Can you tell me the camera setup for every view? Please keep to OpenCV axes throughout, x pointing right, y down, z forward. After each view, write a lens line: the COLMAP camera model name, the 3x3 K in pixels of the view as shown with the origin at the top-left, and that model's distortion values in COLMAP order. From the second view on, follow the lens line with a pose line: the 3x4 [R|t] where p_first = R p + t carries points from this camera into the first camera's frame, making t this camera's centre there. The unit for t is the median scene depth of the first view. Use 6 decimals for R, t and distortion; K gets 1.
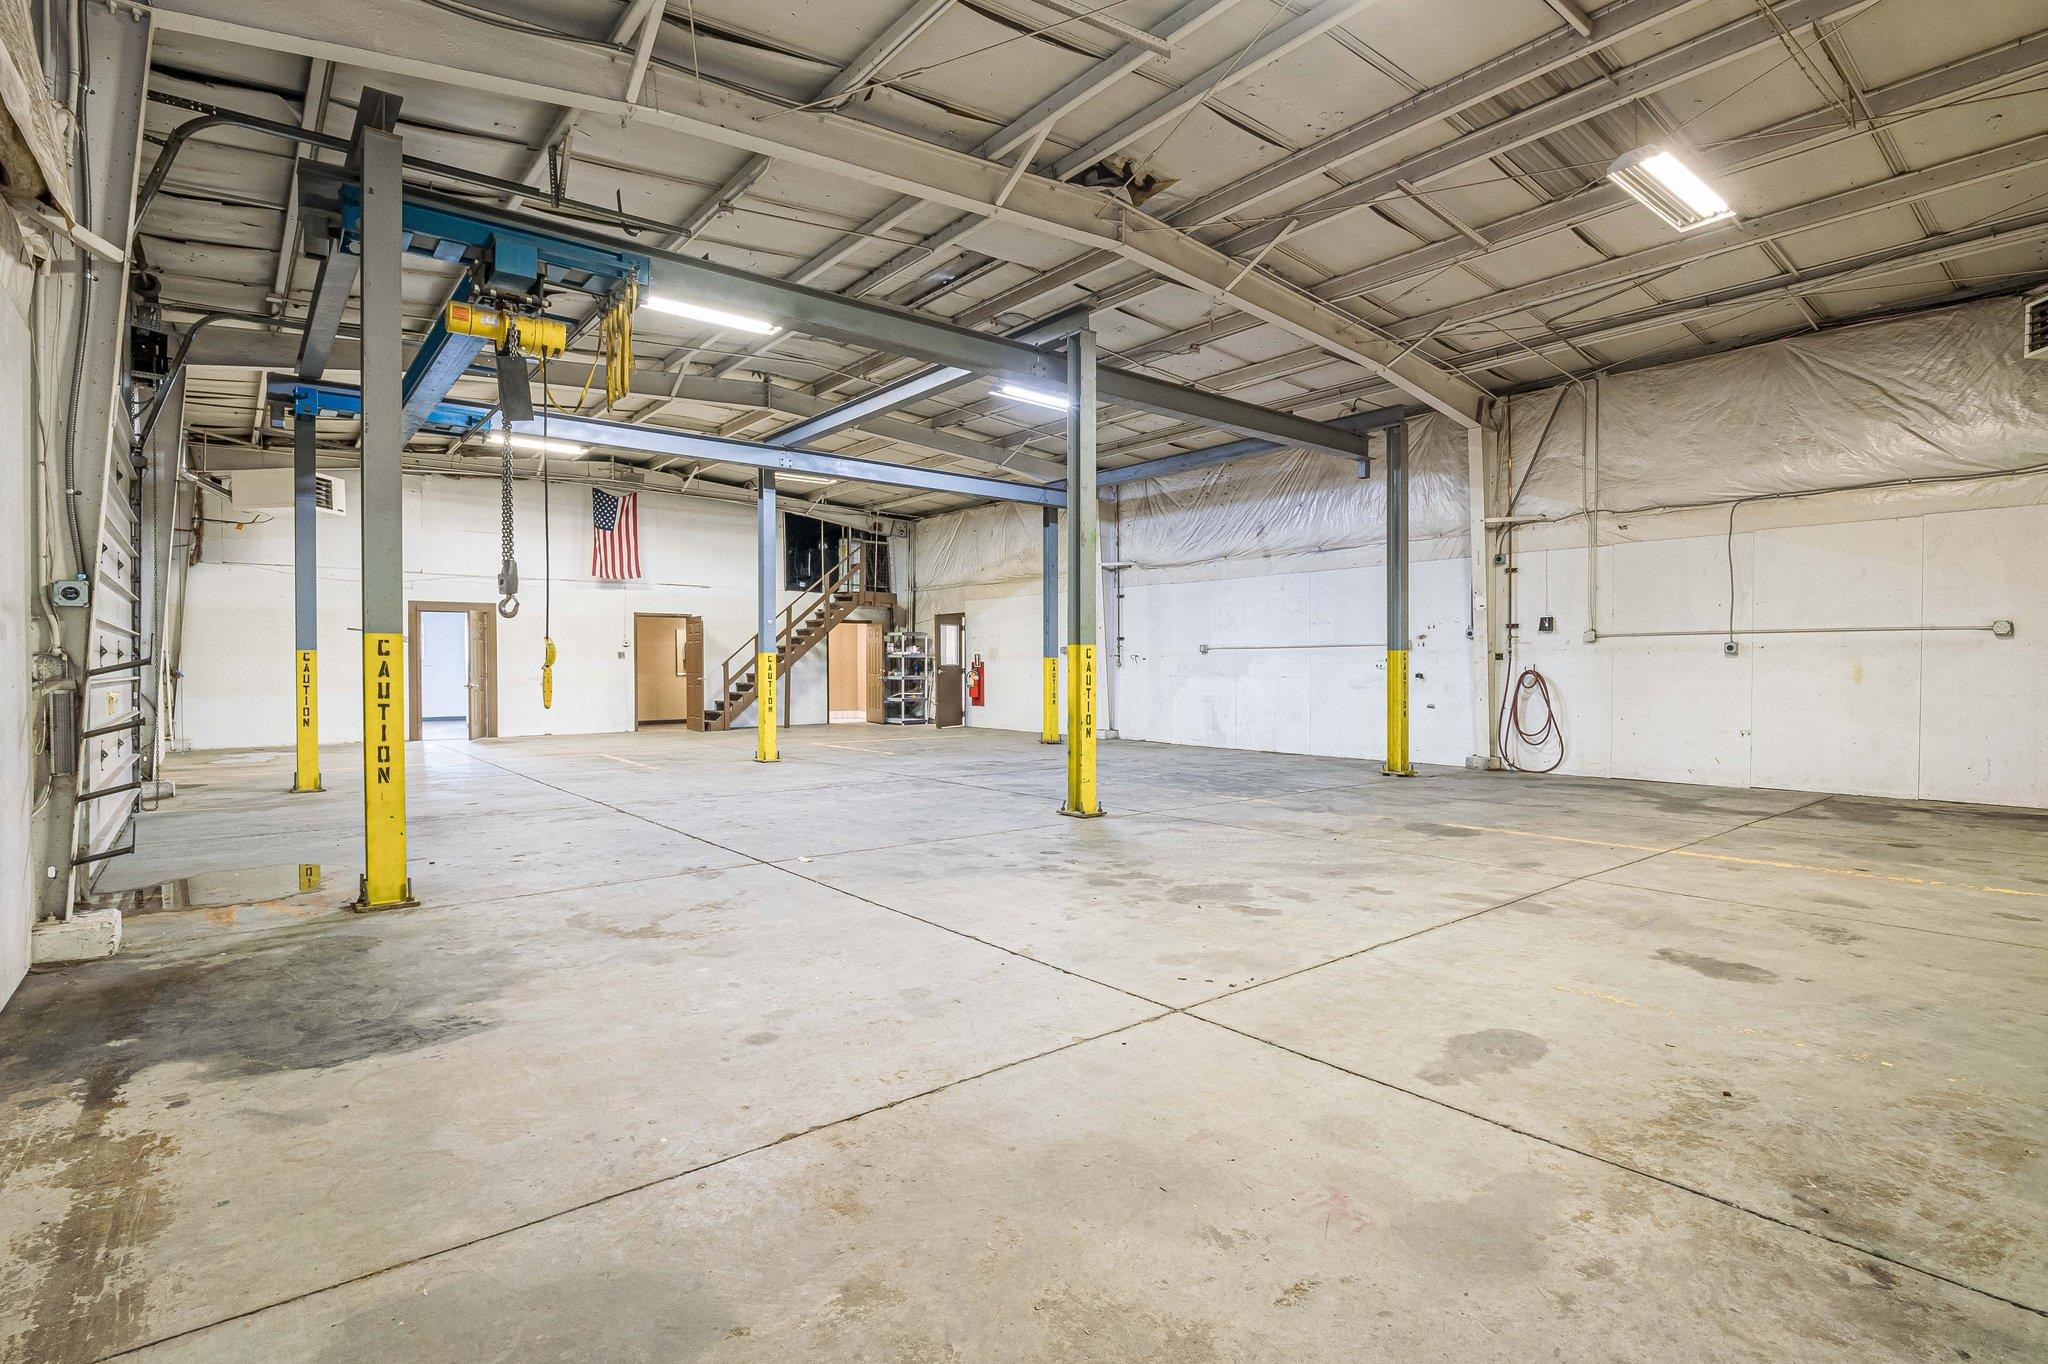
lens RADIAL K [[995.9, 0, 1015.6], [0, 995.9, 677.5], [0, 0, 1]] dist [-0.006425, -0.001131]
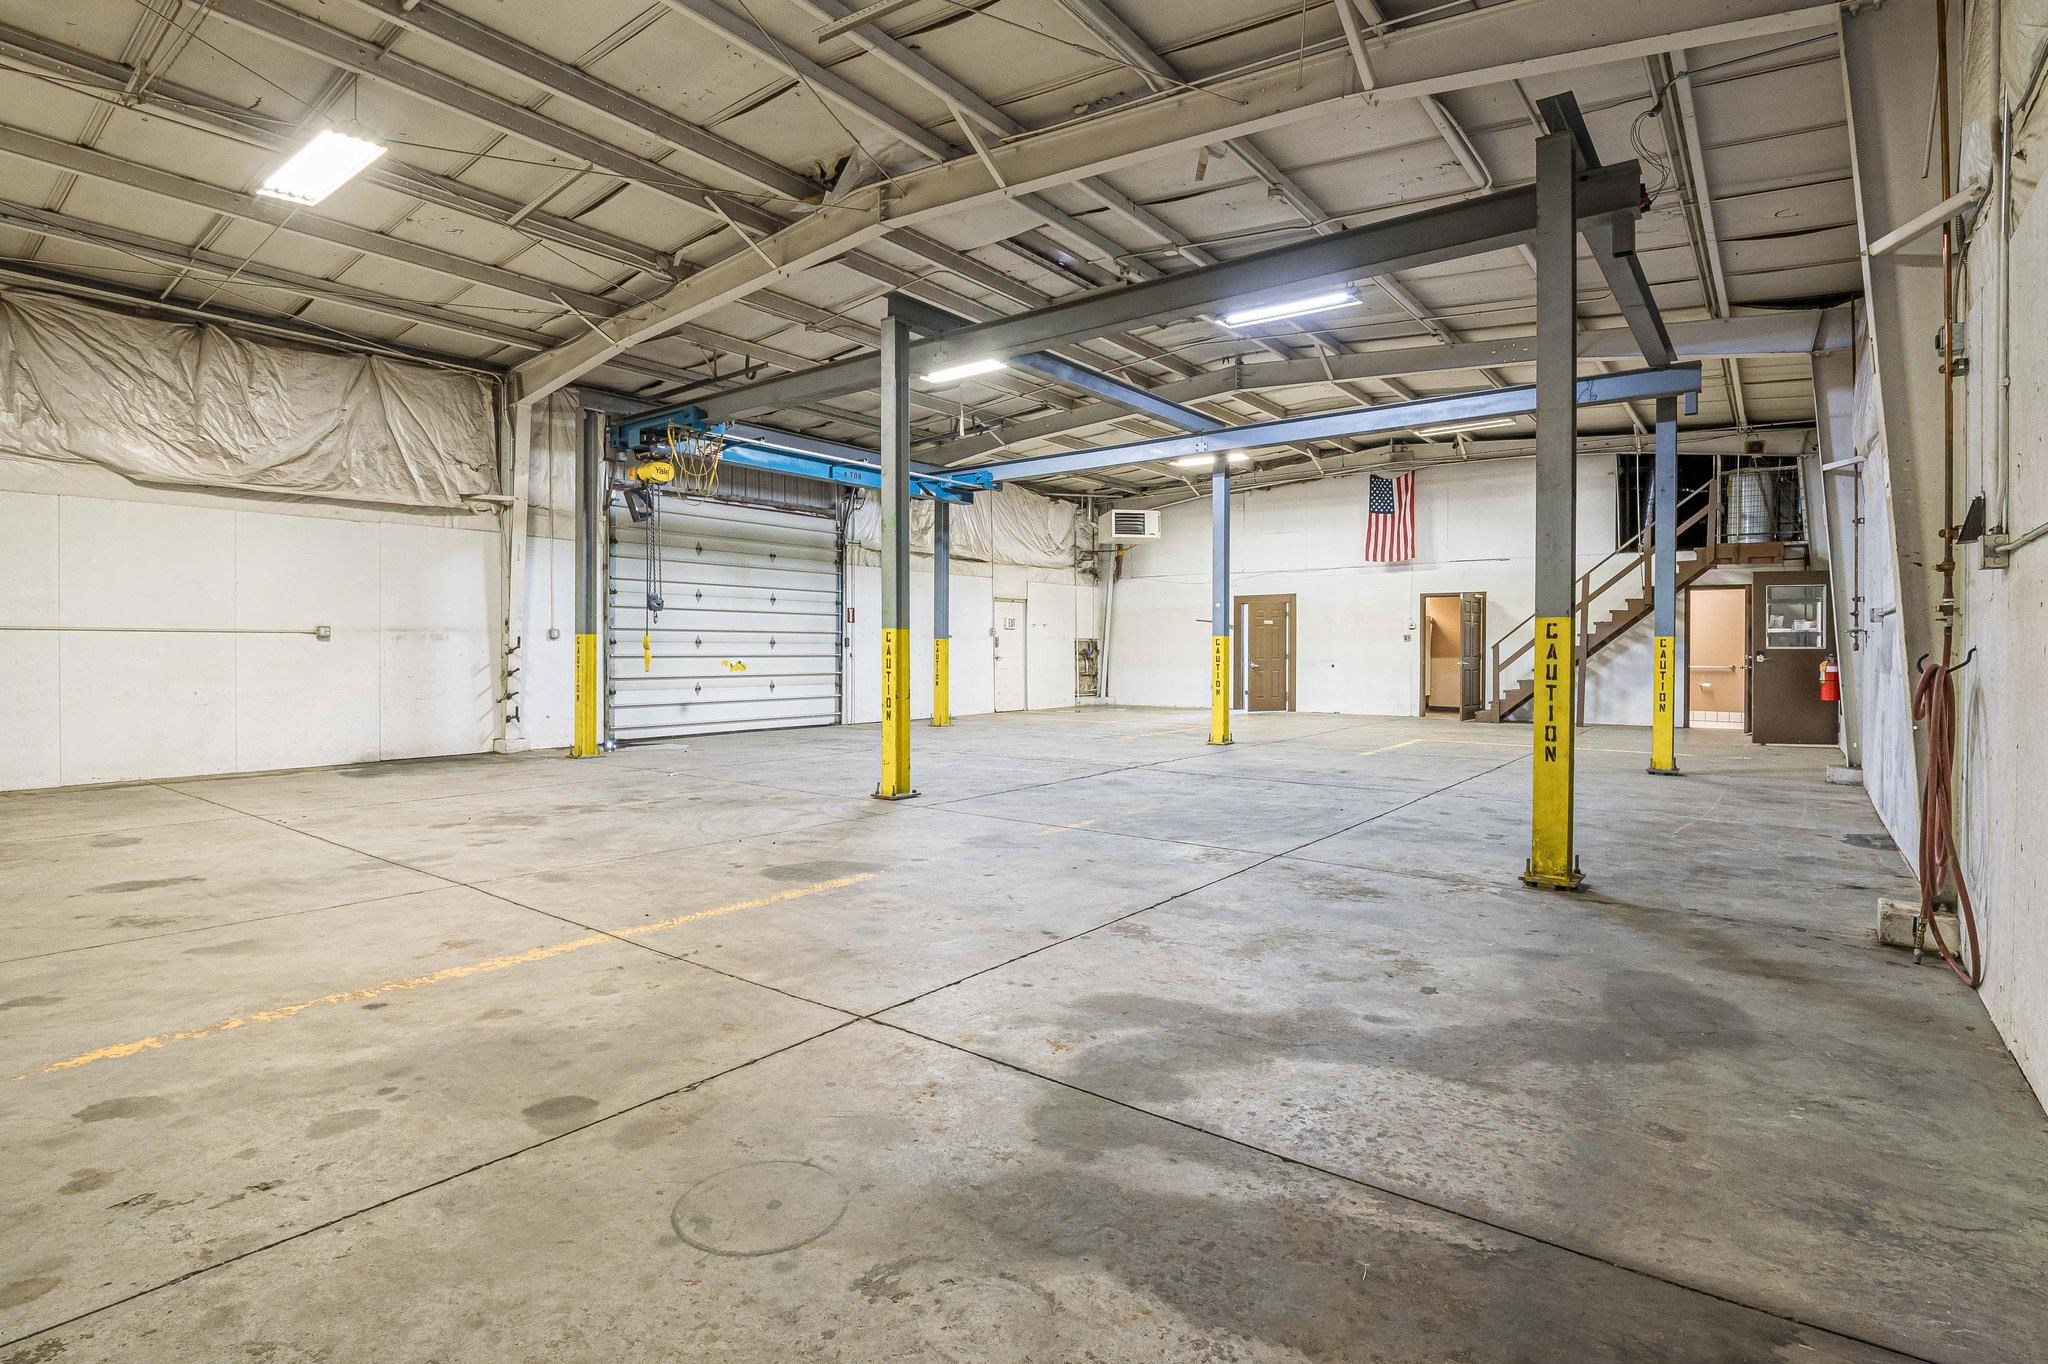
lens RADIAL K [[995.9, 0, 1016.0], [0, 995.9, 663.6], [0, 0, 1]] dist [-0.006425, -0.001131]
pose [[0.232979, 0.015291, -0.972362, 0.464011], [-0.011560, 0.999849, 0.012954, -0.005312], [0.972413, 0.008223, 0.233121, 0.388029]]
